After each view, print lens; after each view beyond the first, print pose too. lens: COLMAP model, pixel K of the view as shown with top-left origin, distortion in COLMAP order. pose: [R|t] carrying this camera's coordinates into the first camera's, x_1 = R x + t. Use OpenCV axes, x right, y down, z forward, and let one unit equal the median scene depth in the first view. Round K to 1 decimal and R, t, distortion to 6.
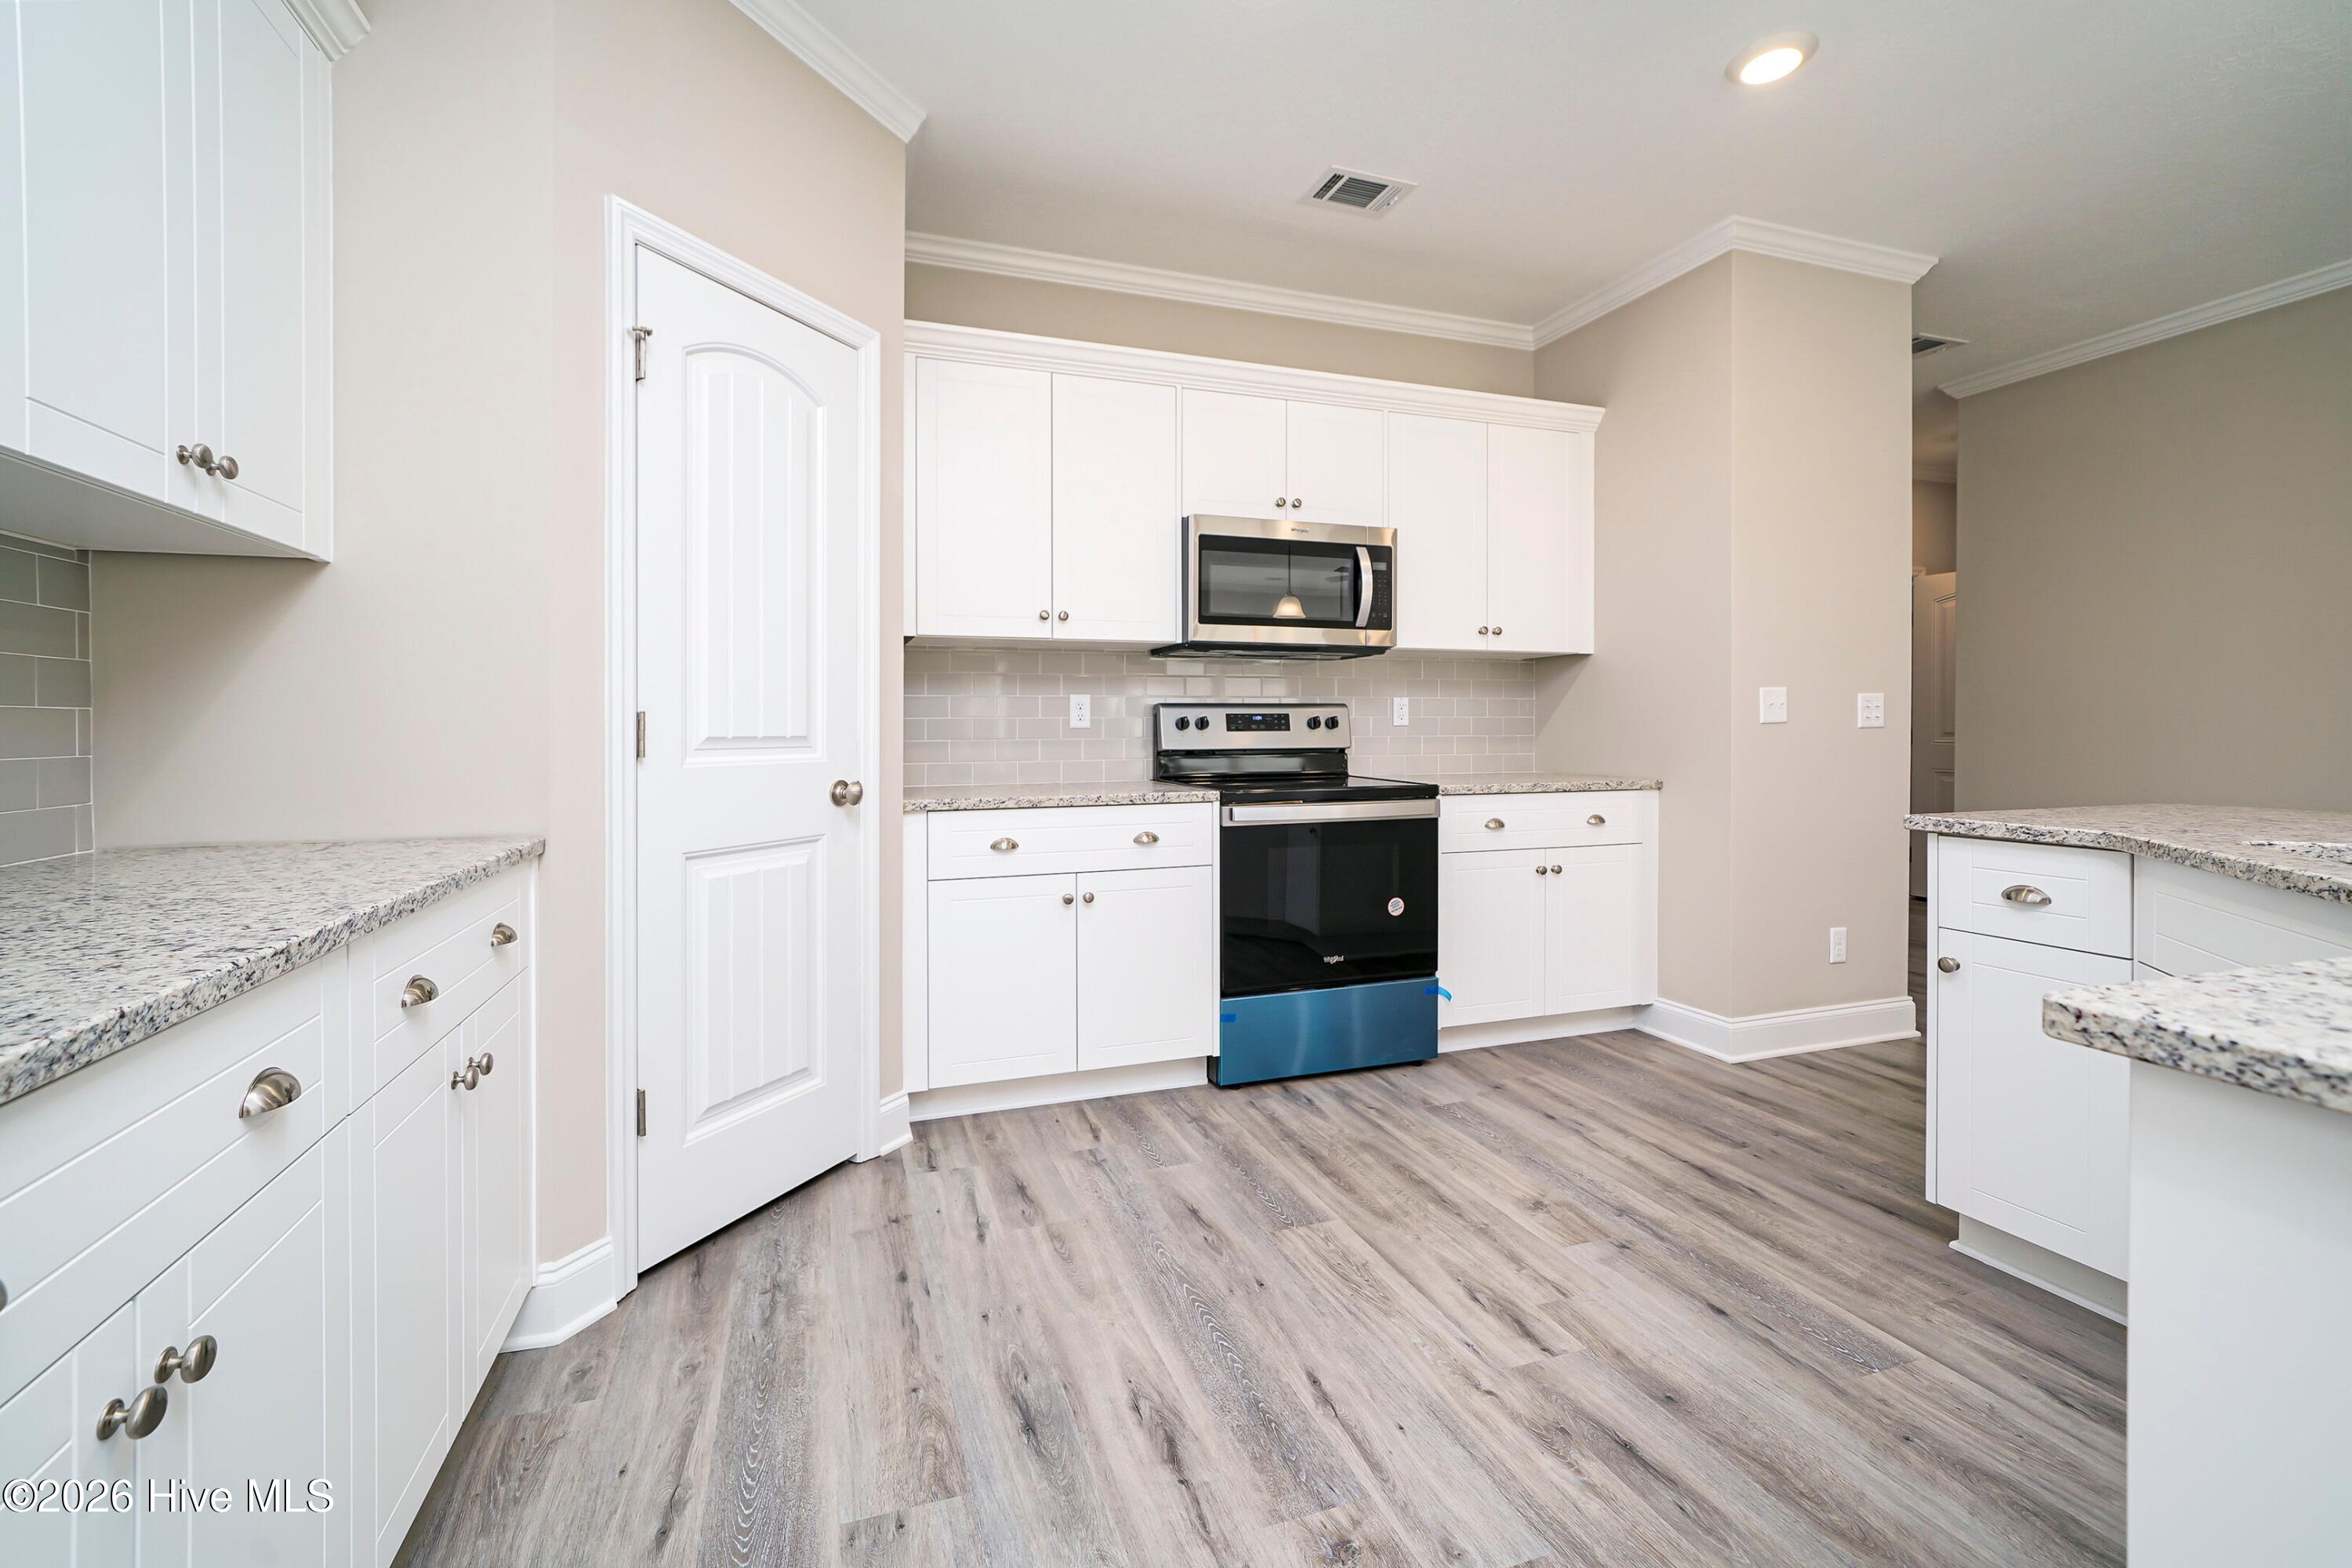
lens RADIAL K [[966.4, 0, 1164.7], [0, 966.4, 733.2], [0, 0, 1]] dist [-0.002496, -0.000141]
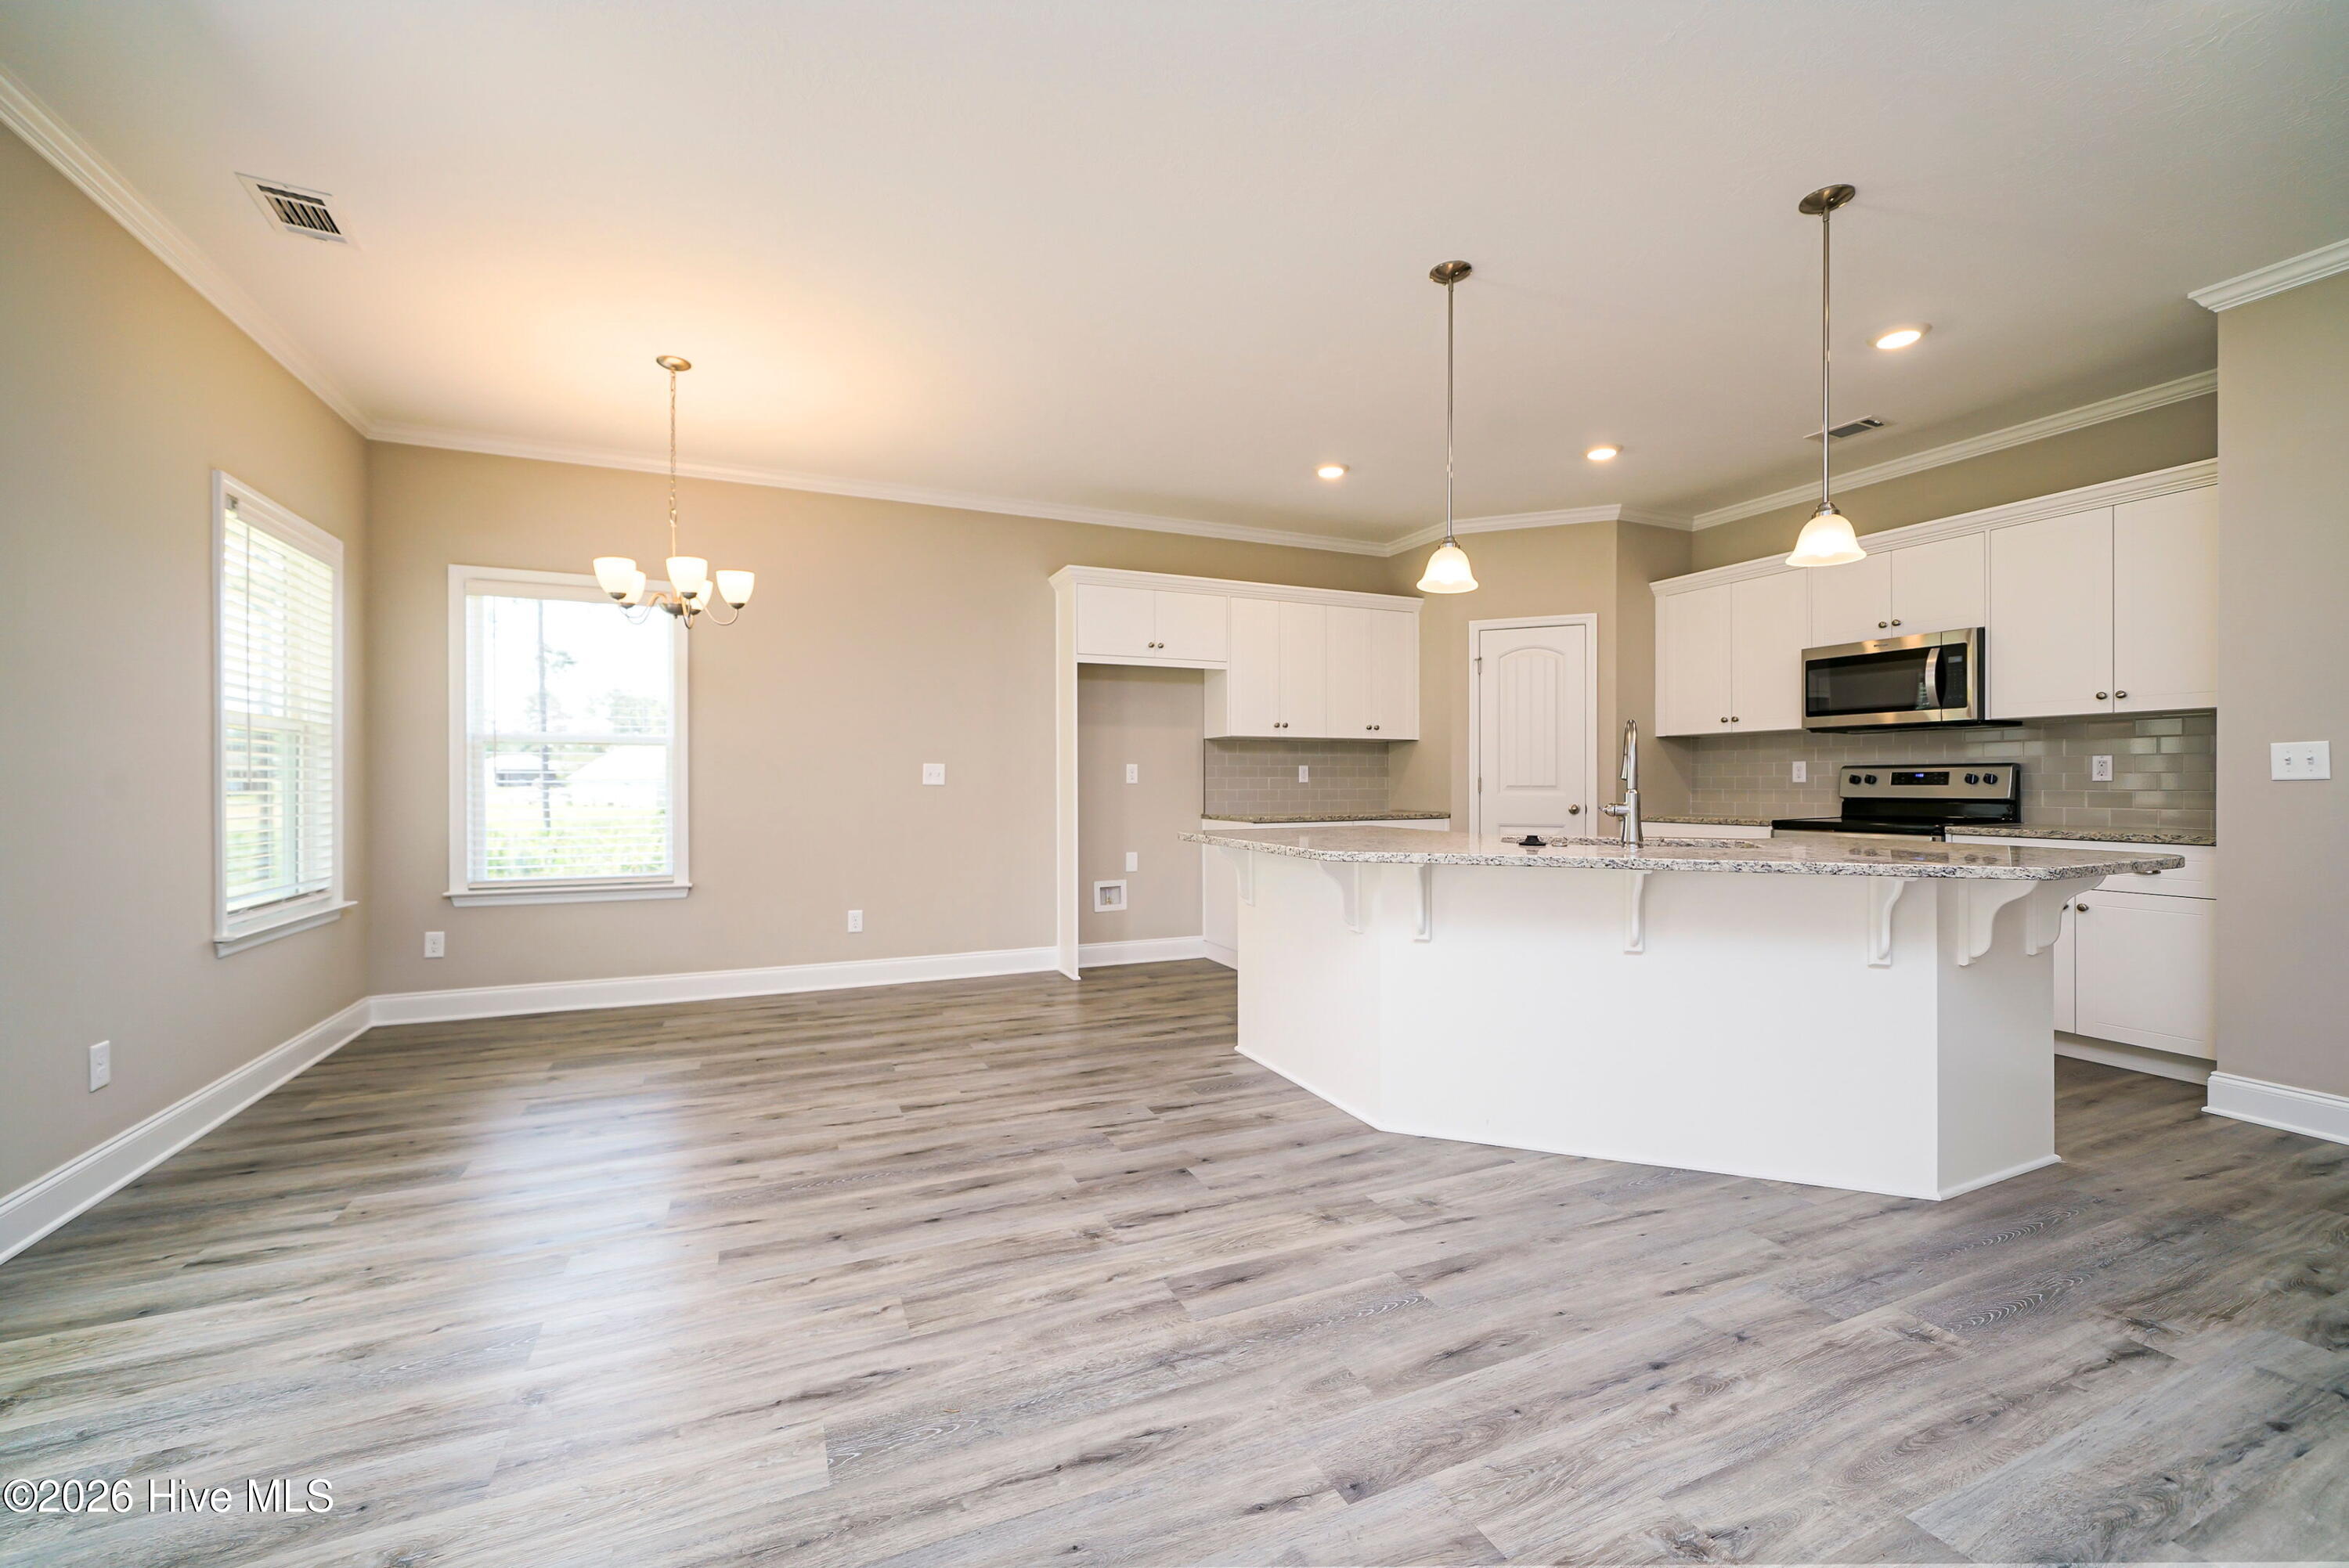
lens RADIAL K [[942.5, 0, 1164.6], [0, 942.5, 785.4], [0, 0, 1]] dist [-0.002127, 0.000237]
pose [[0.065810, 0.009455, -0.997787, 1.514297], [-0.005771, 0.999942, 0.009095, -0.008879], [0.997815, 0.005160, 0.065861, -0.159631]]
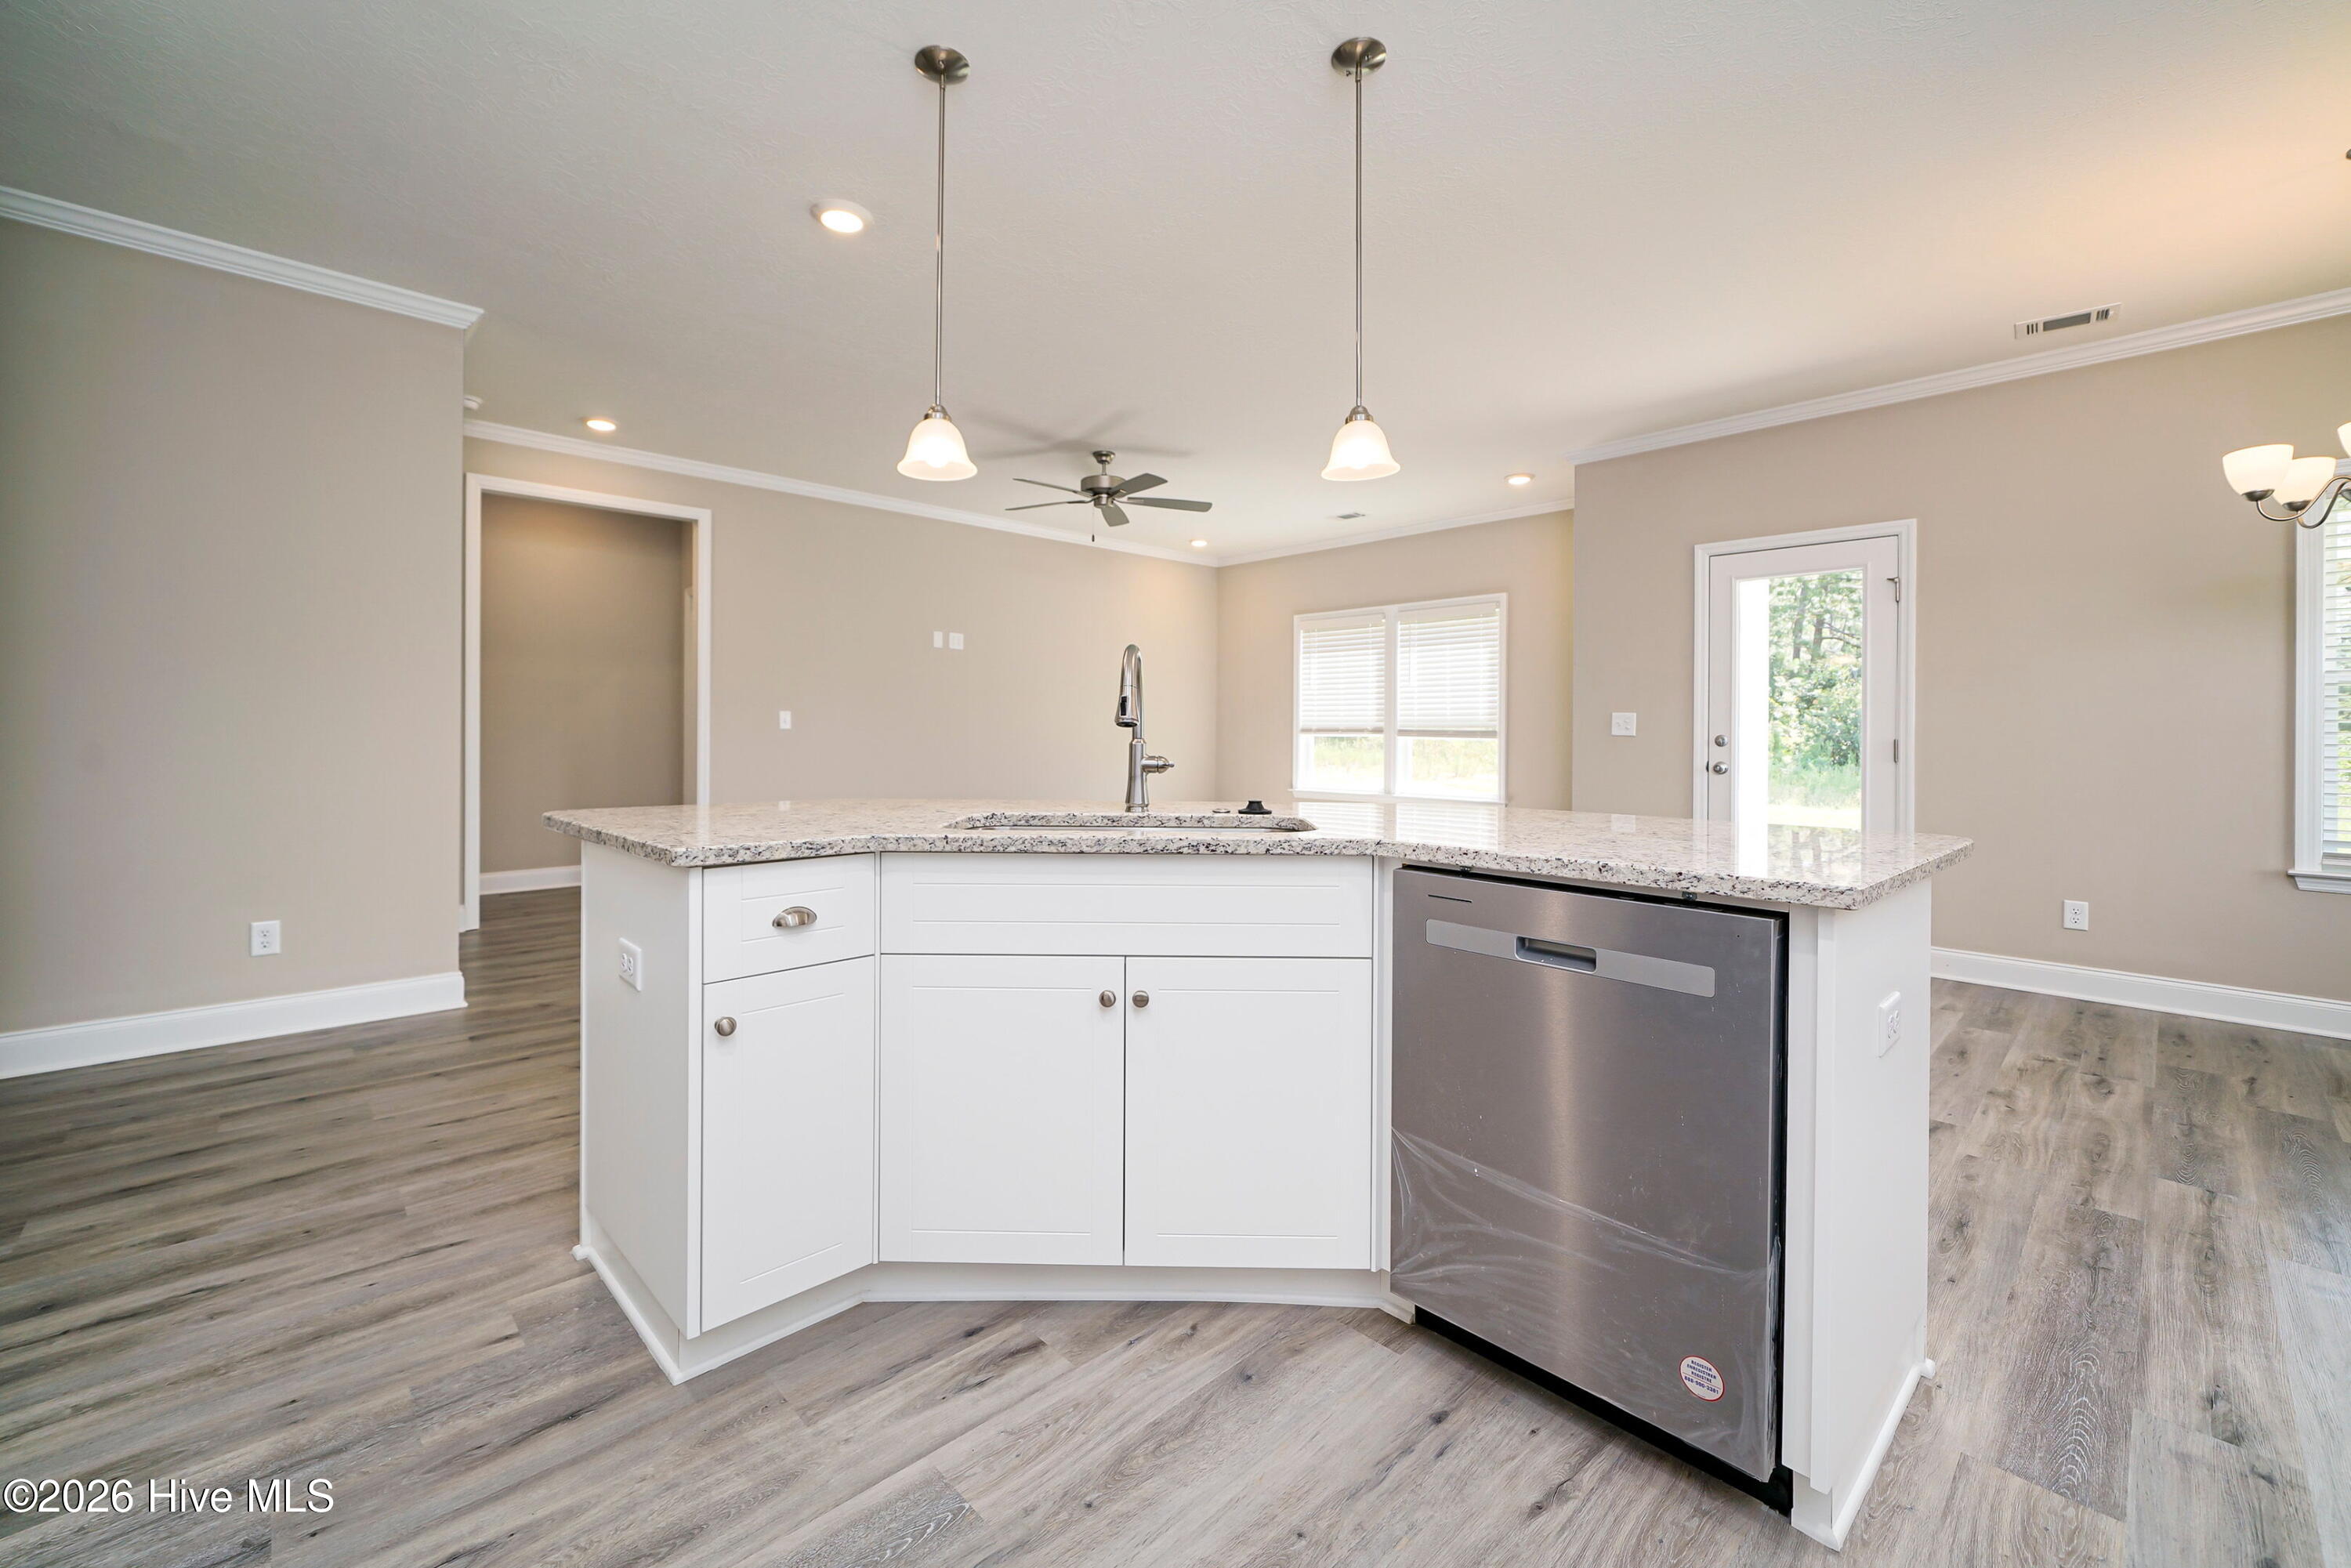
lens RADIAL K [[966.0, 0, 1164.2], [0, 966.0, 733.2], [0, 0, 1]] dist [-0.002496, -0.000141]
pose [[-0.398195, -0.001097, 0.917300, -0.050277], [0.000905, 0.999998, 0.001589, -0.004058], [-0.917300, 0.001463, -0.398193, 0.627846]]
